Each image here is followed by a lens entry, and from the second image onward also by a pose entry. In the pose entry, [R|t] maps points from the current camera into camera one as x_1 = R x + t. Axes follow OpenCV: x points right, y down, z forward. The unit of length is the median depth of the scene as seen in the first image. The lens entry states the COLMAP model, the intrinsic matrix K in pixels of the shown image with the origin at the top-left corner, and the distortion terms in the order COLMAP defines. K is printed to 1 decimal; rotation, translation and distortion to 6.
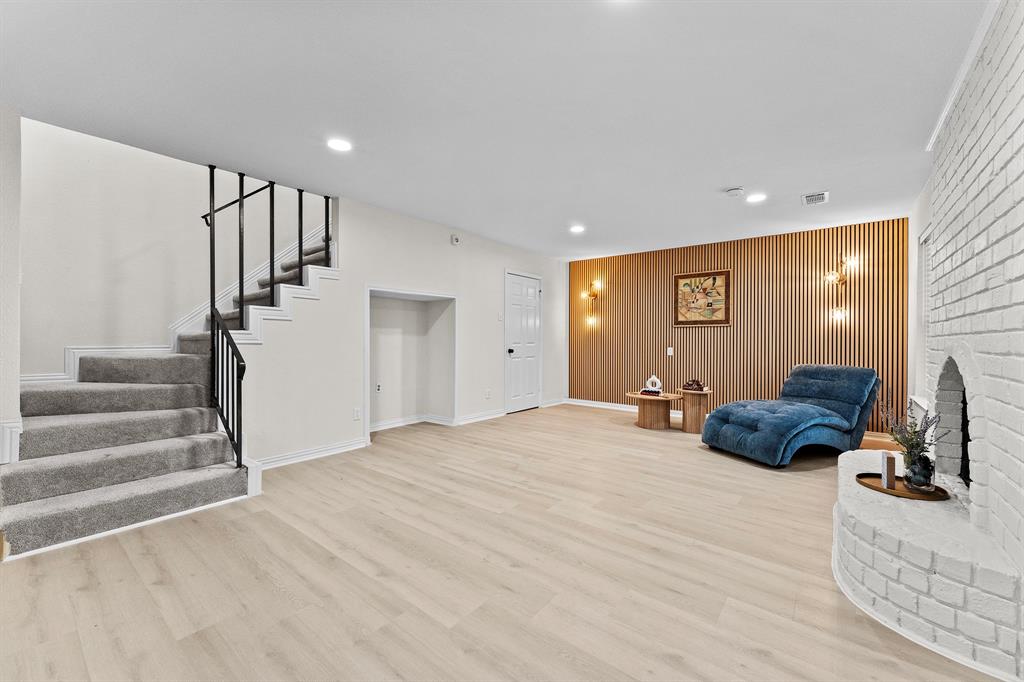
lens RADIAL K [[412.7, 0, 513.1], [0, 412.7, 341.6], [0, 0, 1]] dist [0.000174, -0.000075]
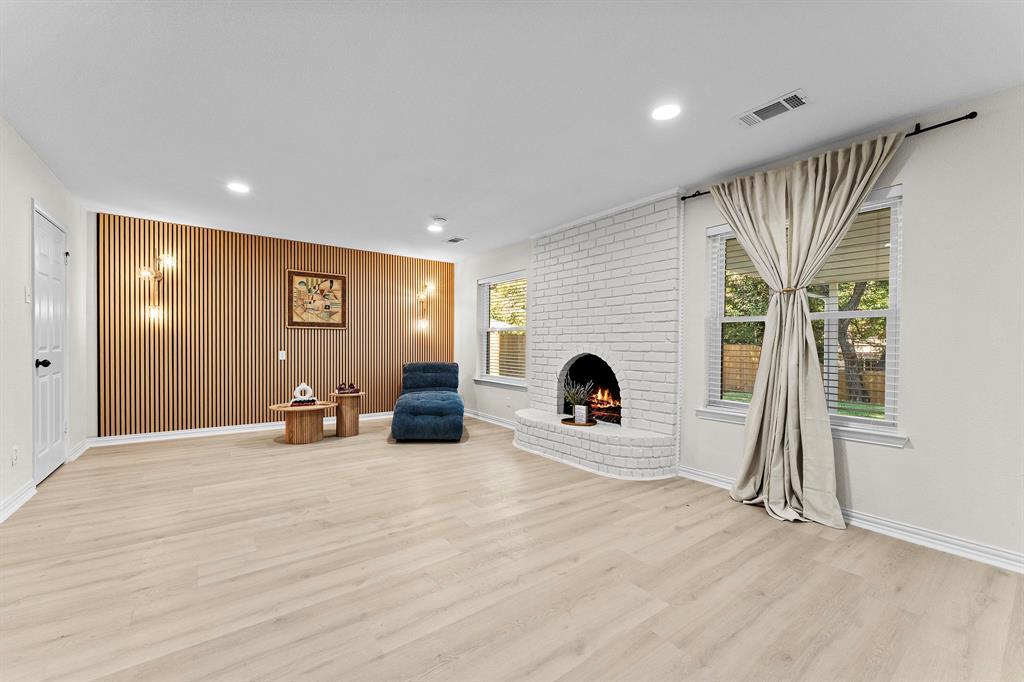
lens RADIAL K [[412.7, 0, 514.6], [0, 412.7, 345.1], [0, 0, 1]] dist [0.000174, -0.000075]
pose [[0.245645, -0.005492, 0.969344, -0.398975], [-0.001695, 0.999980, 0.006095, -0.005204], [-0.969358, -0.003140, 0.245631, 0.337324]]
